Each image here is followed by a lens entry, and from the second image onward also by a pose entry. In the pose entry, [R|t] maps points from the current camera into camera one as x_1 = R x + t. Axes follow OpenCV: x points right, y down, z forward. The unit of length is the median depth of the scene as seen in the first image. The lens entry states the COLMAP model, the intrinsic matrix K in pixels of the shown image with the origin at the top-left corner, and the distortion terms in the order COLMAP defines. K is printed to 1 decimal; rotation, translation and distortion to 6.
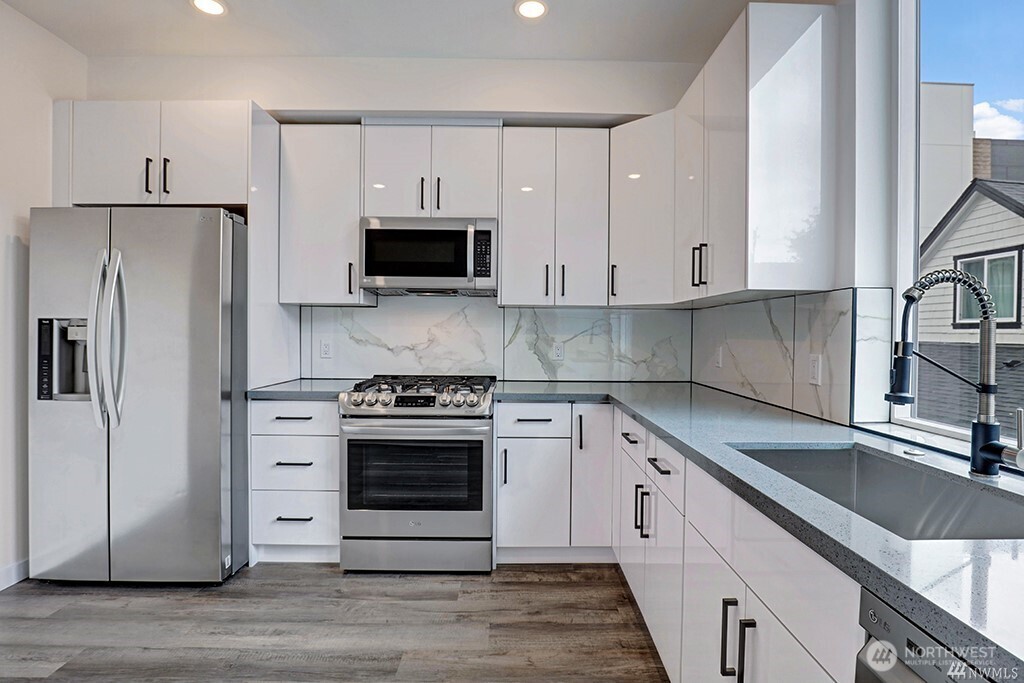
lens RADIAL K [[518.8, 0, 514.0], [0, 518.8, 334.9], [0, 0, 1]] dist [-0.013899, 0.001457]
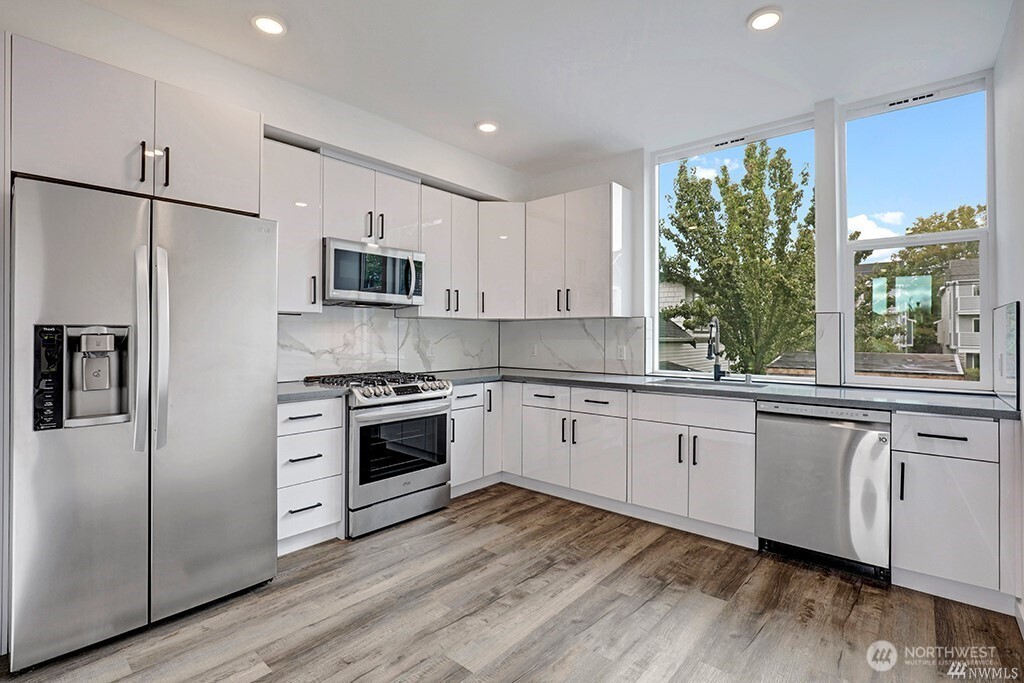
lens RADIAL K [[480.7, 0, 512.9], [0, 480.7, 339.5], [0, 0, 1]] dist [-0.006031, 0.001129]
pose [[0.667882, -0.013562, 0.744144, -0.910794], [0.009040, 0.999908, 0.010109, -0.010147], [-0.744213, -0.000024, 0.667943, -0.013127]]
